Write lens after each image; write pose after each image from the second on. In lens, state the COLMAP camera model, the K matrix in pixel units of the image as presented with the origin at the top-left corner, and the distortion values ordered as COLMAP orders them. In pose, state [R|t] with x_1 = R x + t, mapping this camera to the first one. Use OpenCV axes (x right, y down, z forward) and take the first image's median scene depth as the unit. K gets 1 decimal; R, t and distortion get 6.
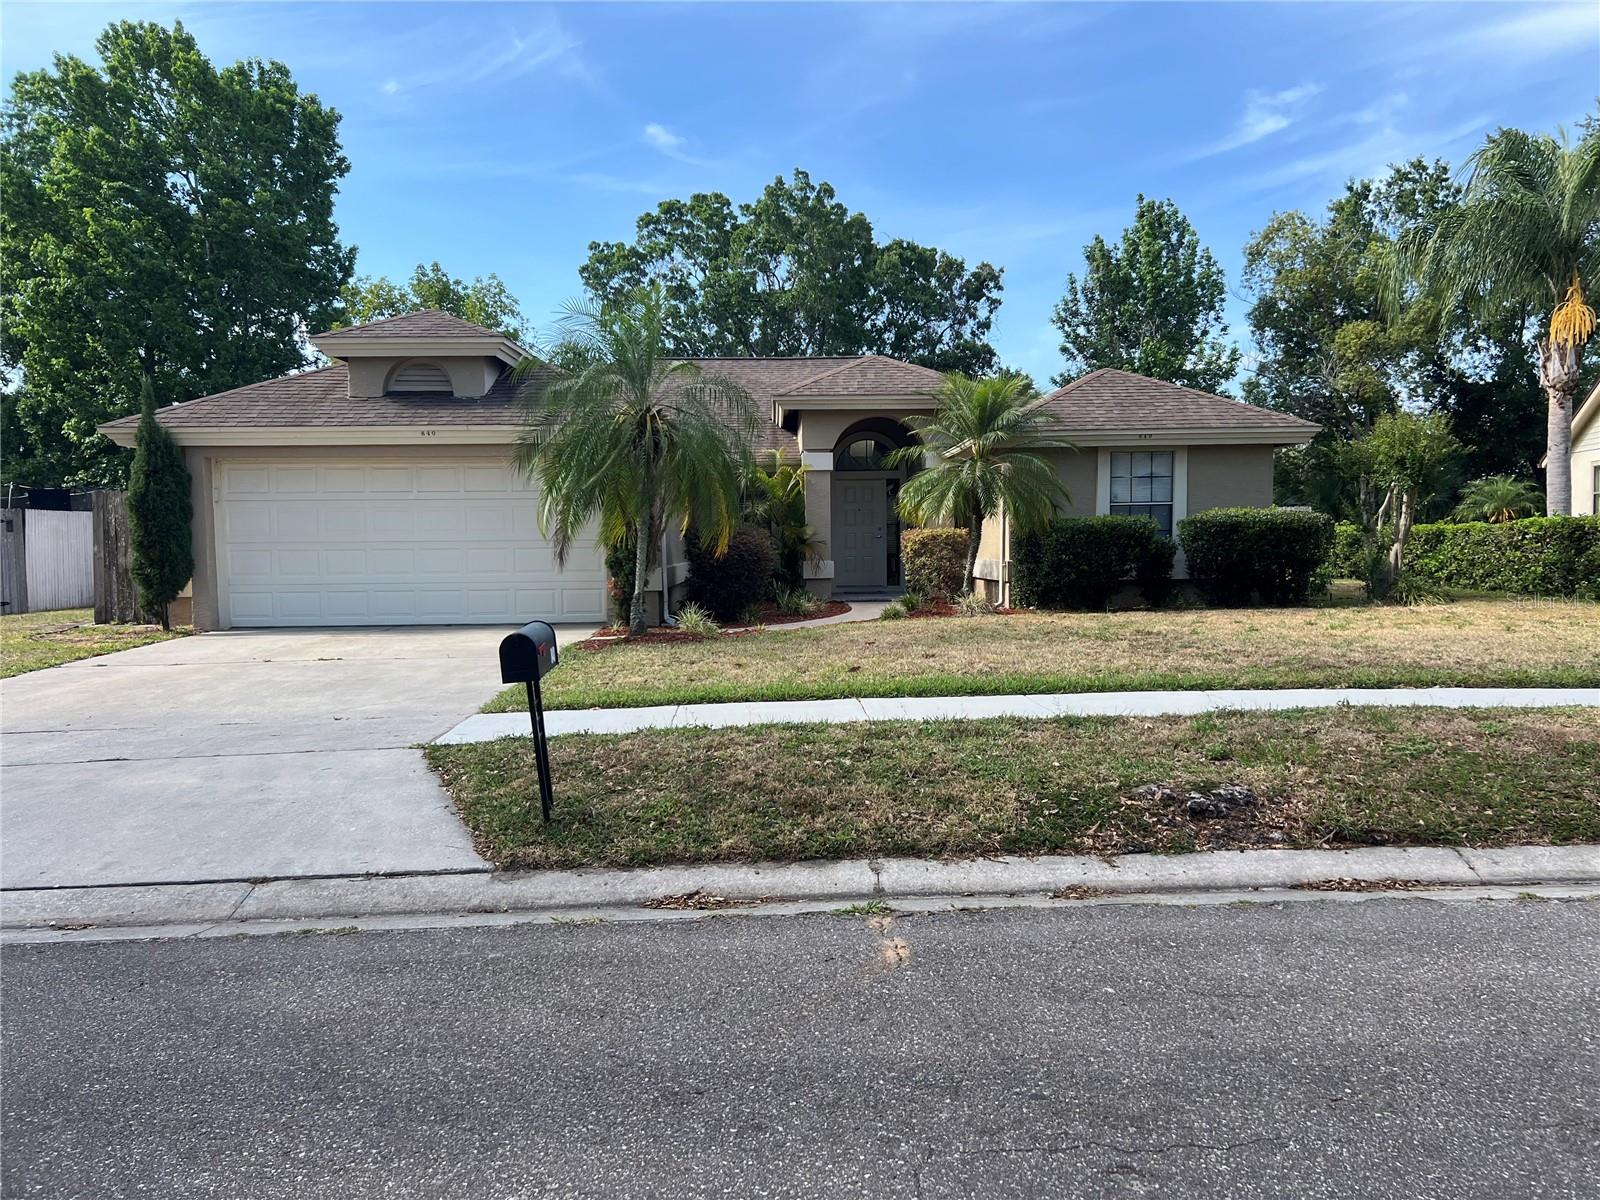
lens RADIAL K [[1216.6, 0, 796.0], [0, 1216.6, 599.6], [0, 0, 1]] dist [0.051851, -0.050612]
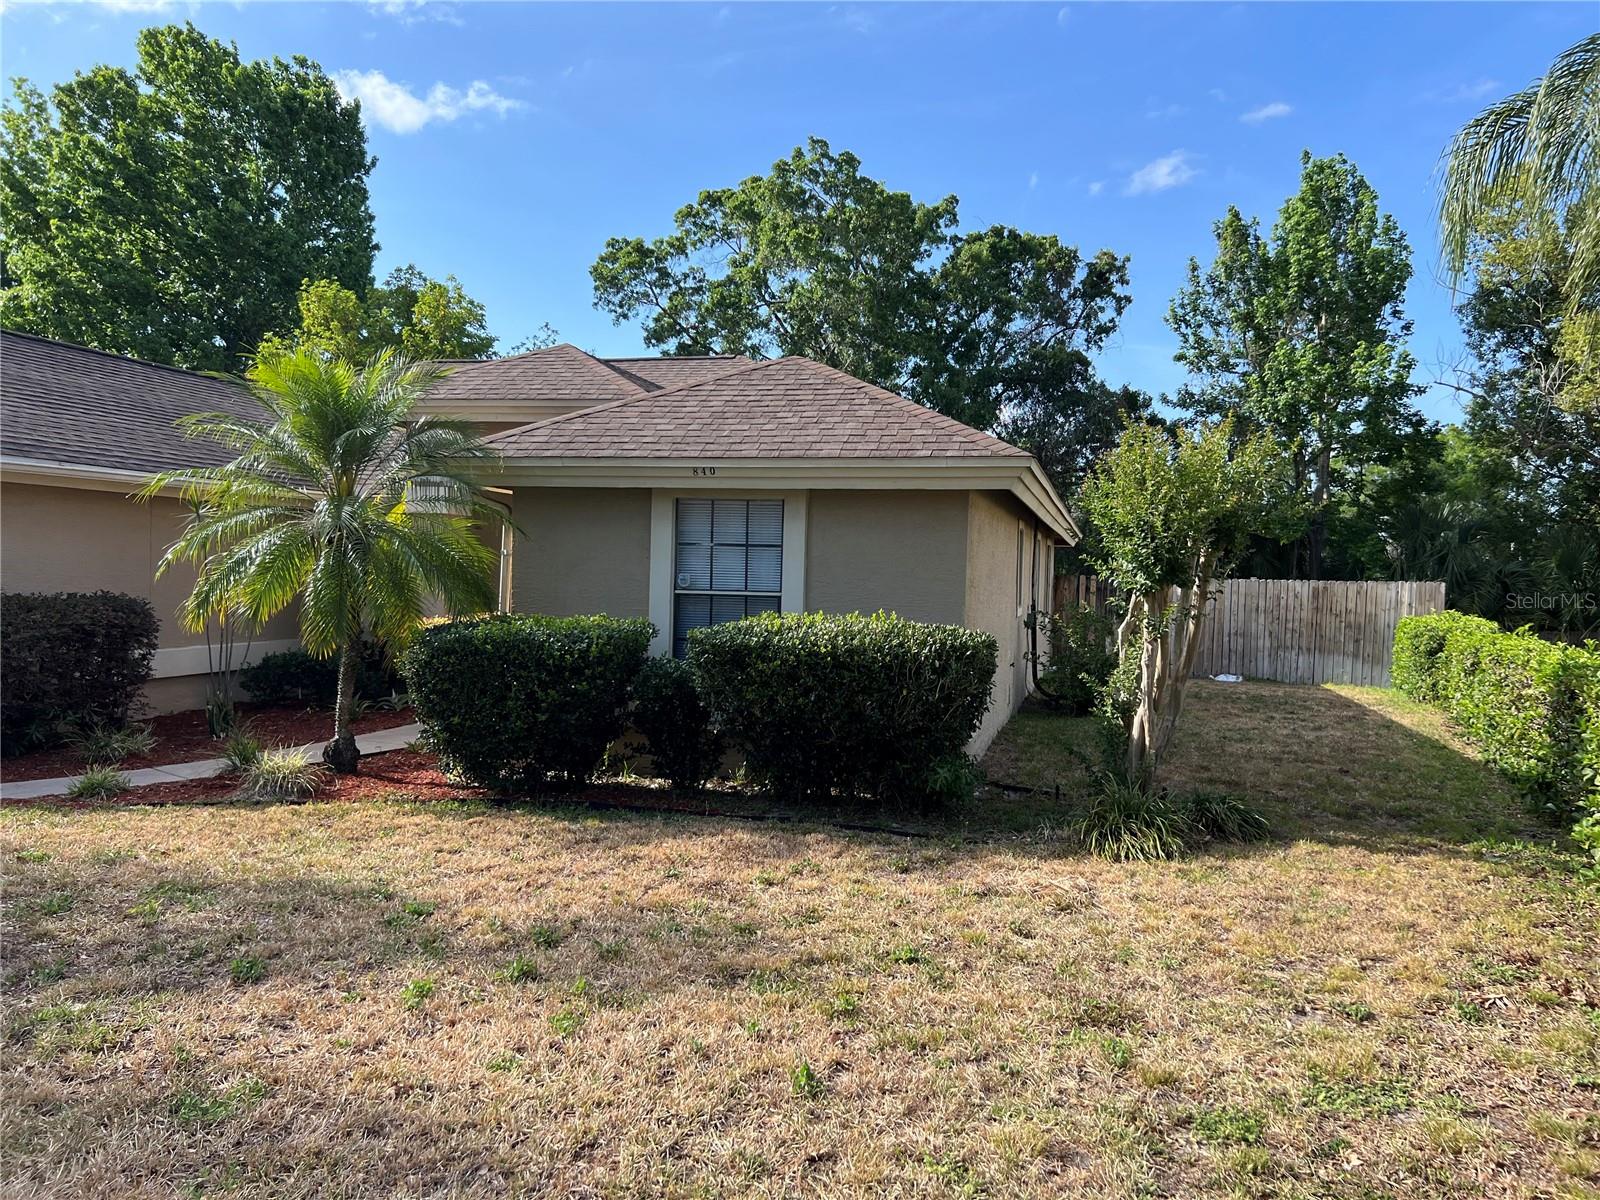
lens RADIAL K [[1216.6, 0, 804.0], [0, 1216.6, 596.0], [0, 0, 1]] dist [0.051851, -0.050612]
pose [[0.962671, 0.043446, -0.267164, 0.204601], [-0.050323, 0.998553, -0.018945, -0.029973], [0.265954, 0.031682, 0.963465, 0.207896]]
